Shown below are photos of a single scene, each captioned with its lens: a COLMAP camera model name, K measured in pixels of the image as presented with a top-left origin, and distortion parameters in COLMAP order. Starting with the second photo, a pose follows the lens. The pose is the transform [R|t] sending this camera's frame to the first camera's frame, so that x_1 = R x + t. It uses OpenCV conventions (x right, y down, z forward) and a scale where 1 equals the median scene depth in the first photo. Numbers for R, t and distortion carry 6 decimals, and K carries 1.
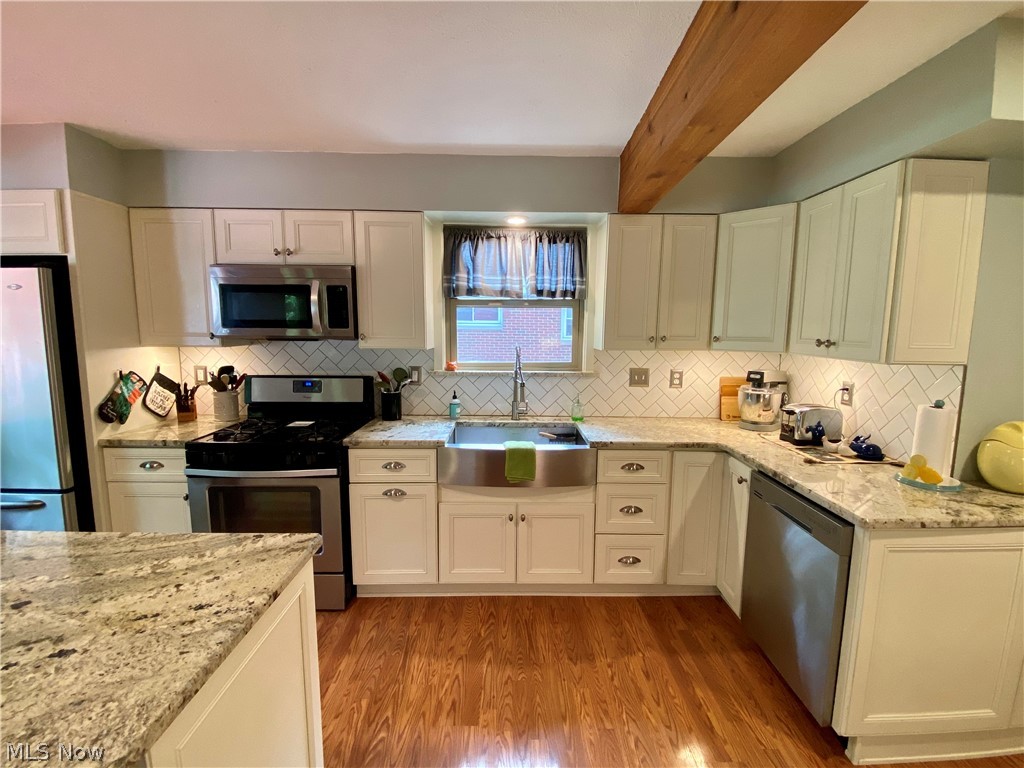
lens RADIAL K [[460.7, 0, 514.9], [0, 460.7, 384.9], [0, 0, 1]] dist [0.004612, -0.011920]
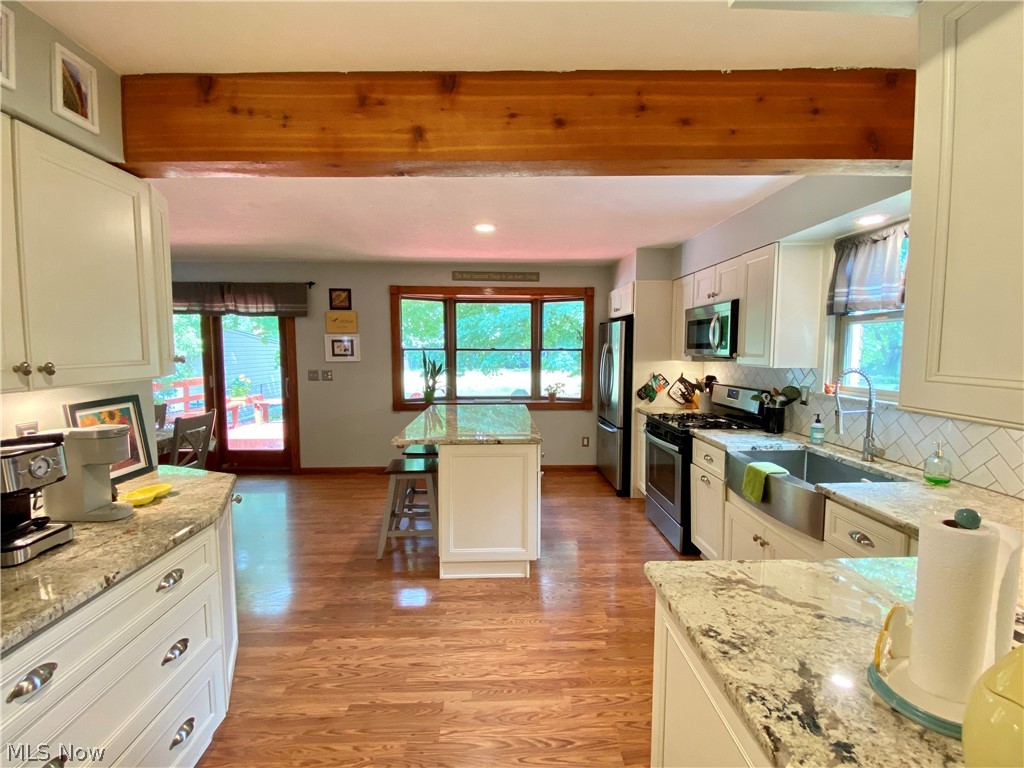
lens RADIAL K [[460.7, 0, 520.9], [0, 460.7, 388.1], [0, 0, 1]] dist [0.004612, -0.011920]
pose [[0.032394, 0.076386, -0.996552, 0.941325], [-0.126538, 0.989366, 0.071722, -0.035492], [0.991433, 0.123778, 0.041715, 0.411975]]
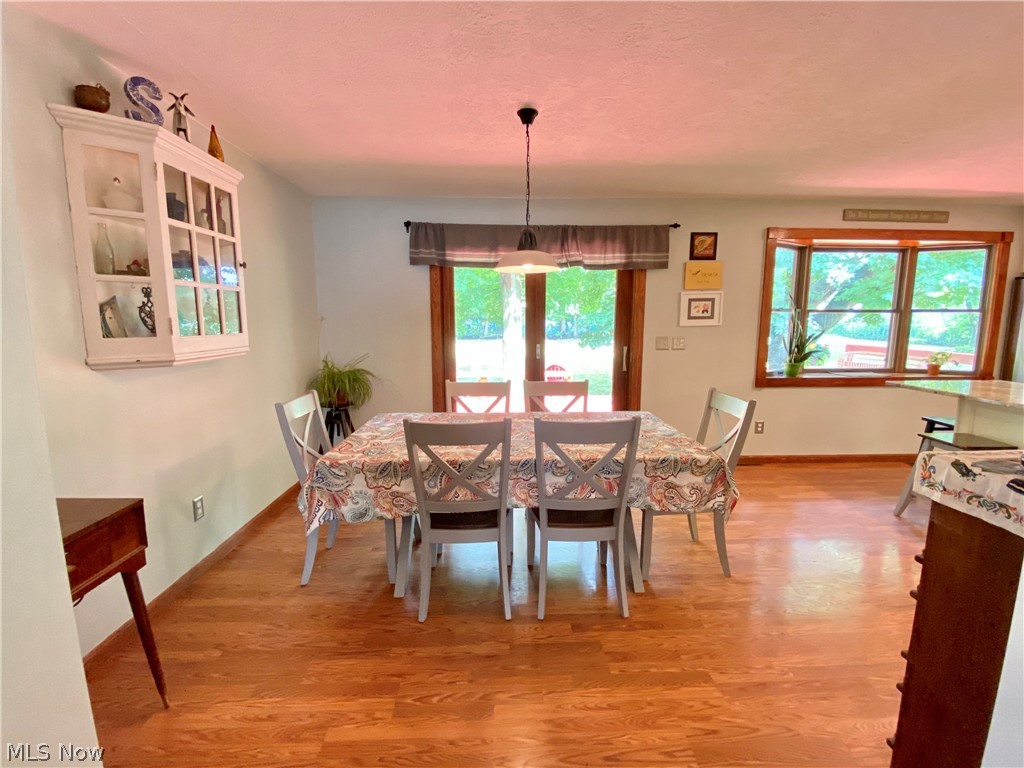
lens RADIAL K [[460.7, 0, 495.2], [0, 460.7, 389.5], [0, 0, 1]] dist [0.004612, -0.011920]
pose [[0.010824, 0.138232, -0.990341, 0.490925], [-0.121374, 0.983257, 0.135917, 0.189797], [0.992548, 0.118731, 0.027420, -1.091509]]
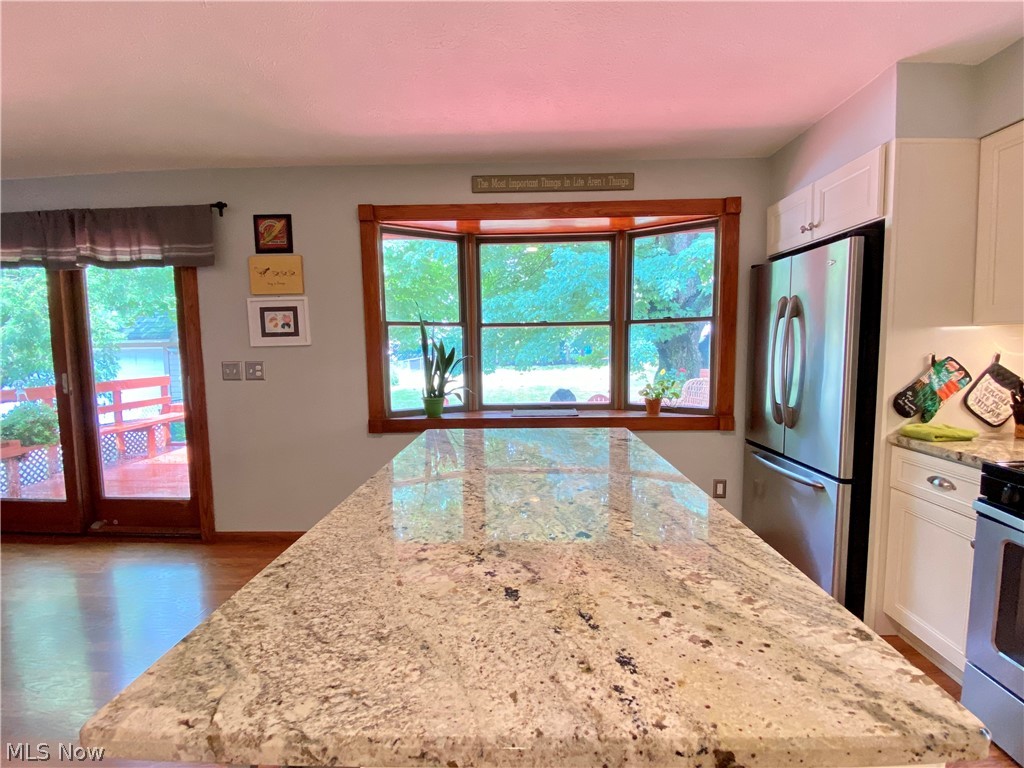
lens RADIAL K [[460.7, 0, 510.3], [0, 460.7, 383.9], [0, 0, 1]] dist [0.004612, -0.011920]
pose [[-0.046565, 0.072656, -0.996269, -0.042578], [-0.111652, 0.990723, 0.077470, 0.037924], [0.992656, 0.114843, -0.038020, 0.319354]]
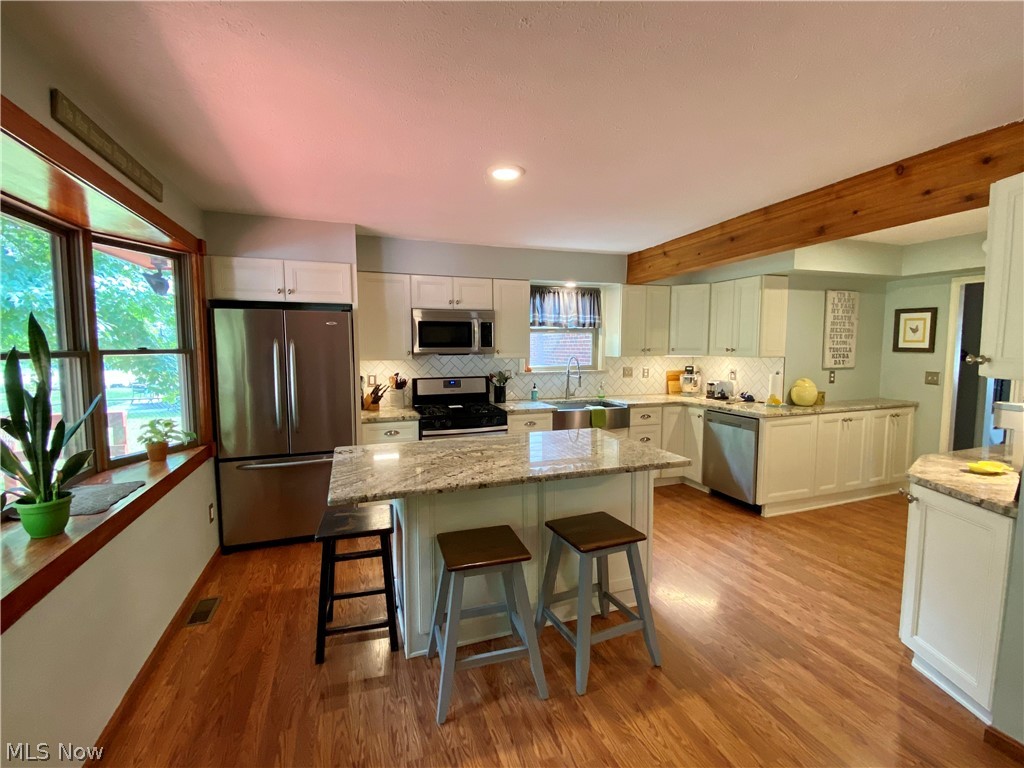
lens RADIAL K [[460.7, 0, 504.0], [0, 460.7, 387.5], [0, 0, 1]] dist [0.004612, -0.011920]
pose [[0.951512, -0.042400, 0.304676, -0.873595], [0.052267, 0.998337, -0.024301, 0.072661], [-0.303139, 0.039047, 0.952146, -0.645225]]
